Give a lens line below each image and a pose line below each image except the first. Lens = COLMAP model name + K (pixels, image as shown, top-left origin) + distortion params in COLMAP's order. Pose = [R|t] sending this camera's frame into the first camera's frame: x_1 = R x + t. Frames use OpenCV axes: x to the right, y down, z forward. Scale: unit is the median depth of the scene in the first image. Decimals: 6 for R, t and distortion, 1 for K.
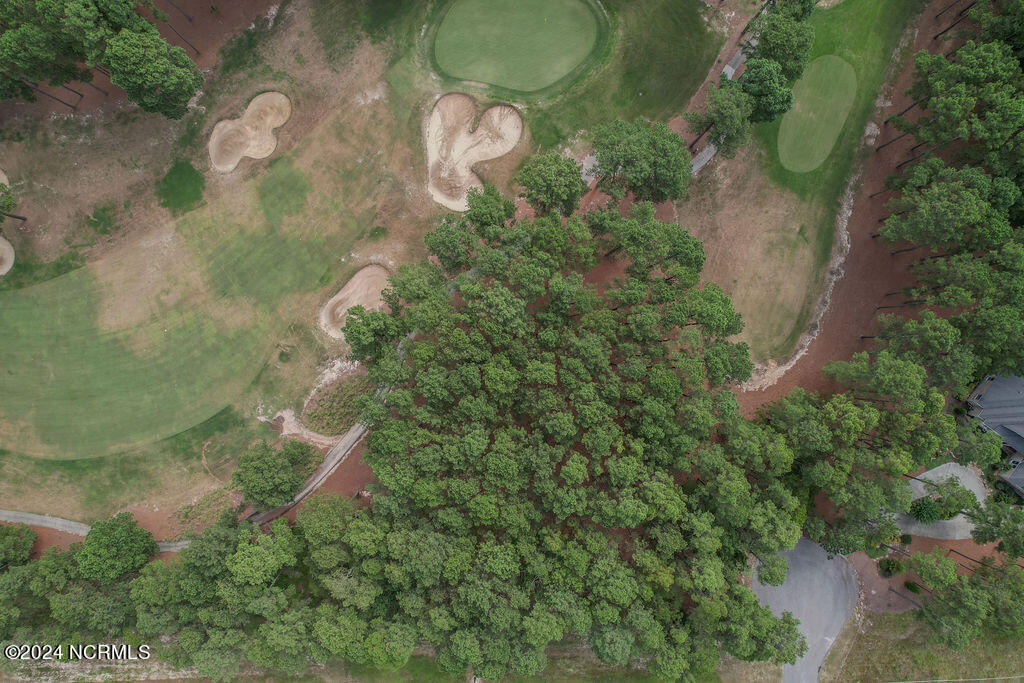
lens RADIAL K [[655.6, 0, 509.6], [0, 655.6, 343.1], [0, 0, 1]] dist [-0.011905, 0.011850]
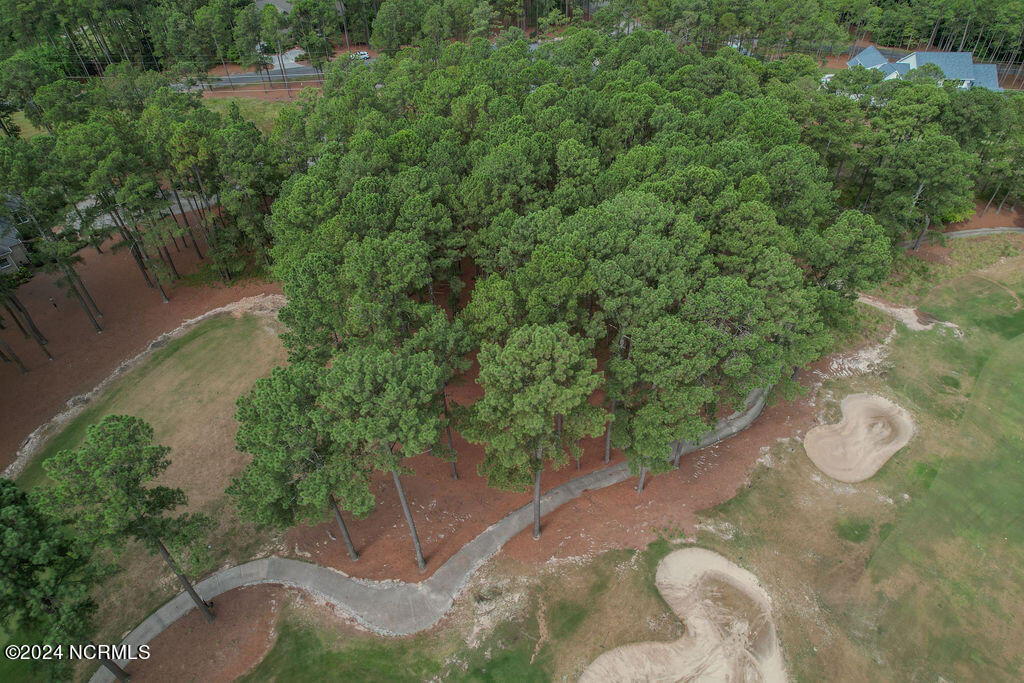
lens RADIAL K [[655.6, 0, 513.6], [0, 655.6, 340.0], [0, 0, 1]] dist [-0.011905, 0.011850]
pose [[-0.994090, -0.066532, 0.085785, 0.038786], [0.108185, -0.672827, 0.731847, -0.523362], [0.009027, 0.736802, 0.676049, 0.581652]]
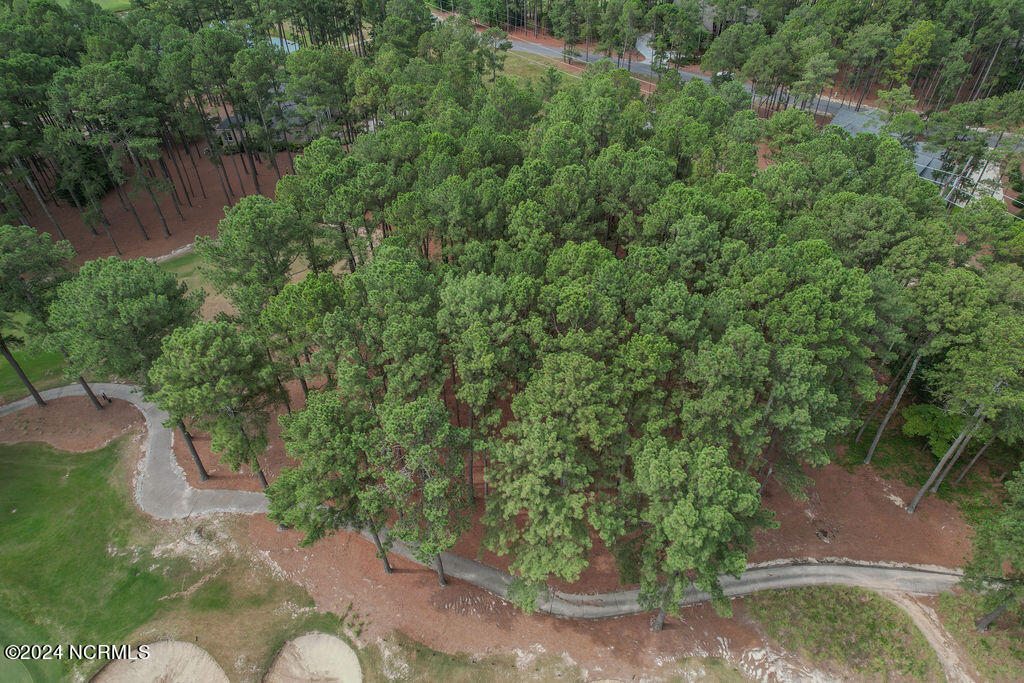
lens RADIAL K [[655.6, 0, 506.0], [0, 655.6, 340.9], [0, 0, 1]] dist [-0.011905, 0.011850]
pose [[-0.581197, -0.539329, 0.609372, -0.321859], [0.813449, -0.405840, 0.416646, -0.235384], [0.022598, 0.737846, 0.674590, 0.579437]]
